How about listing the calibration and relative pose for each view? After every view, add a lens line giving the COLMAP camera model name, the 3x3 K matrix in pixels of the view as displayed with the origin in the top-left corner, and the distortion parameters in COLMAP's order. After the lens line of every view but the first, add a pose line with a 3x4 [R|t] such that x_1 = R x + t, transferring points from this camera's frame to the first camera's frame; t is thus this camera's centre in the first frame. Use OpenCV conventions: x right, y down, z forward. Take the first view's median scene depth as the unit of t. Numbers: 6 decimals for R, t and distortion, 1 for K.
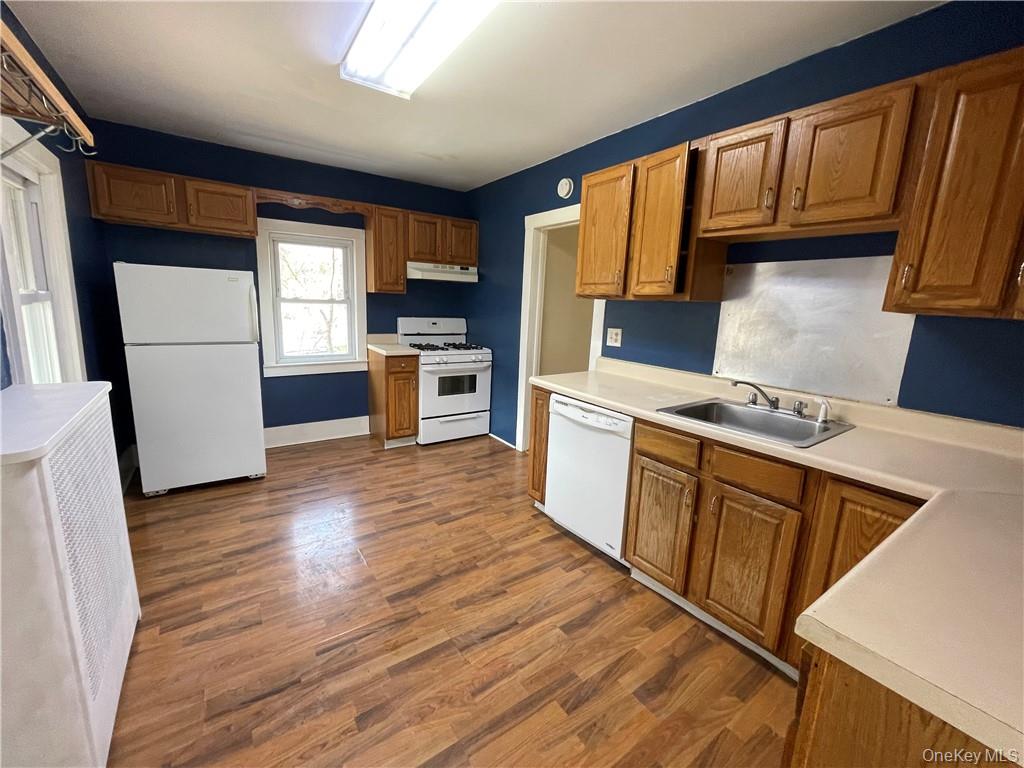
lens RADIAL K [[412.6, 0, 509.7], [0, 412.6, 378.1], [0, 0, 1]] dist [-0.002747, -0.000154]
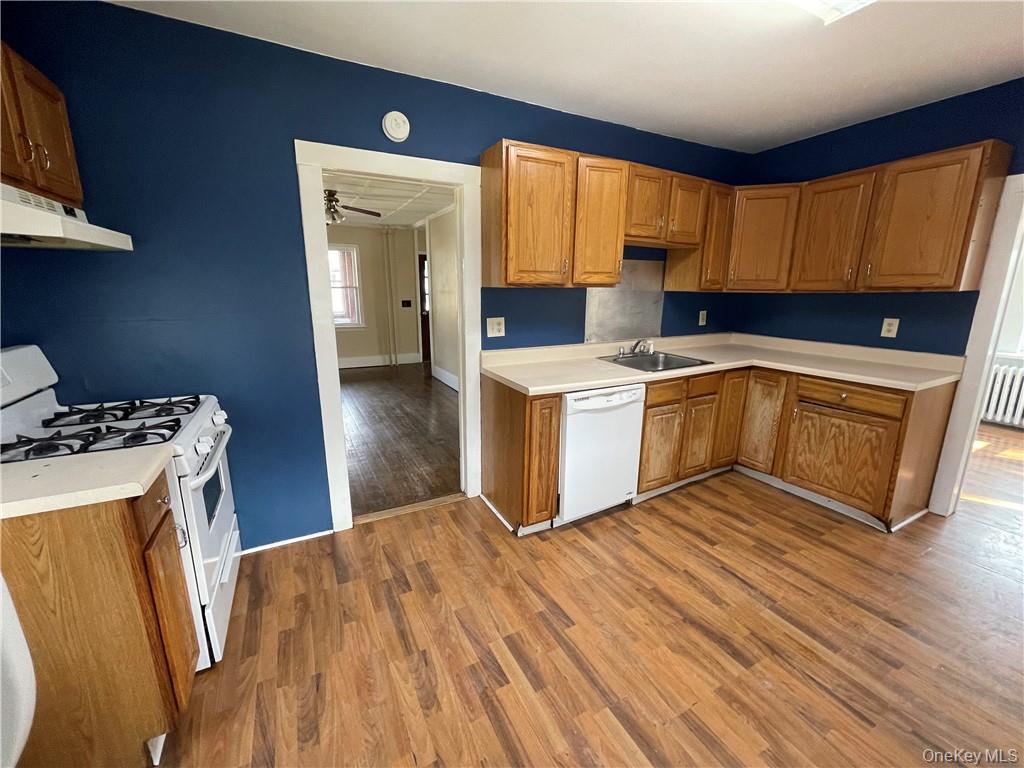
lens RADIAL K [[412.6, 0, 508.5], [0, 412.6, 378.8], [0, 0, 1]] dist [-0.002747, -0.000154]
pose [[0.125692, -0.253413, 0.959158, -0.899317], [0.182301, 0.956262, 0.228758, -0.262923], [-0.975176, 0.146102, 0.166392, 1.119247]]
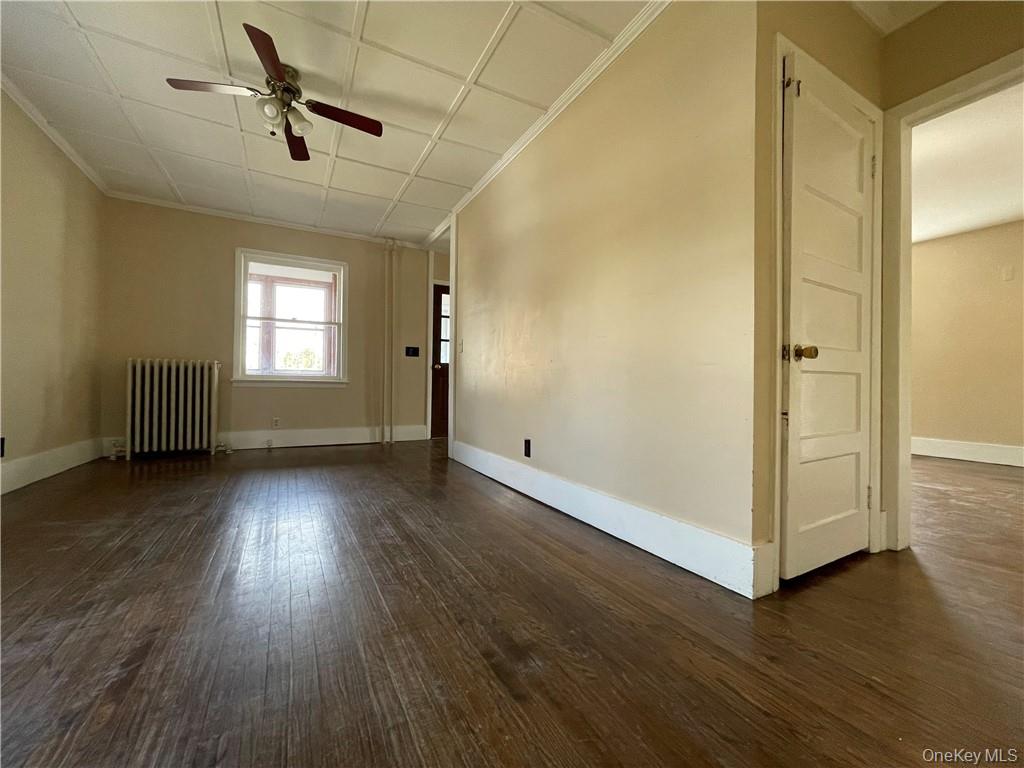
lens RADIAL K [[412.6, 0, 516.0], [0, 412.6, 383.6], [0, 0, 1]] dist [-0.002747, -0.000154]
pose [[0.102334, -0.041917, 0.993867, 0.239262], [0.170173, 0.985121, 0.024026, 0.005874], [-0.980086, 0.166671, 0.107945, 1.660039]]
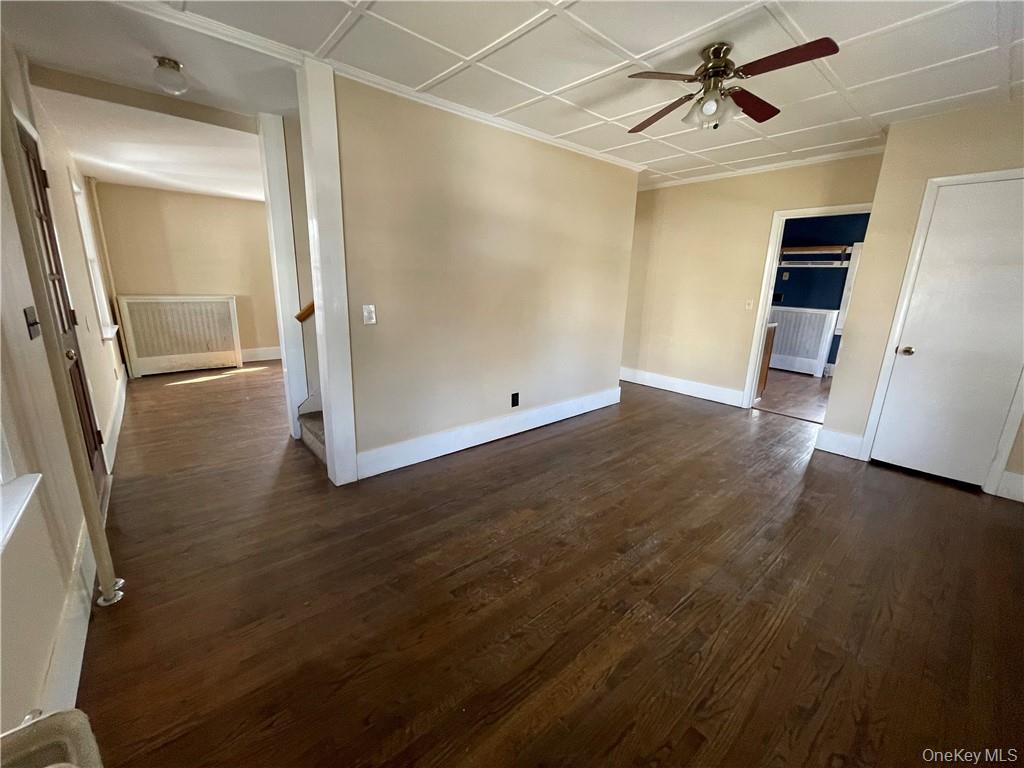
lens RADIAL K [[412.6, 0, 505.4], [0, 412.6, 379.1], [0, 0, 1]] dist [-0.002747, -0.000154]
pose [[-0.993759, -0.041299, -0.103617, 1.760920], [-0.079795, 0.912303, 0.401666, -0.506295], [0.077942, 0.407428, -0.909905, 3.299517]]
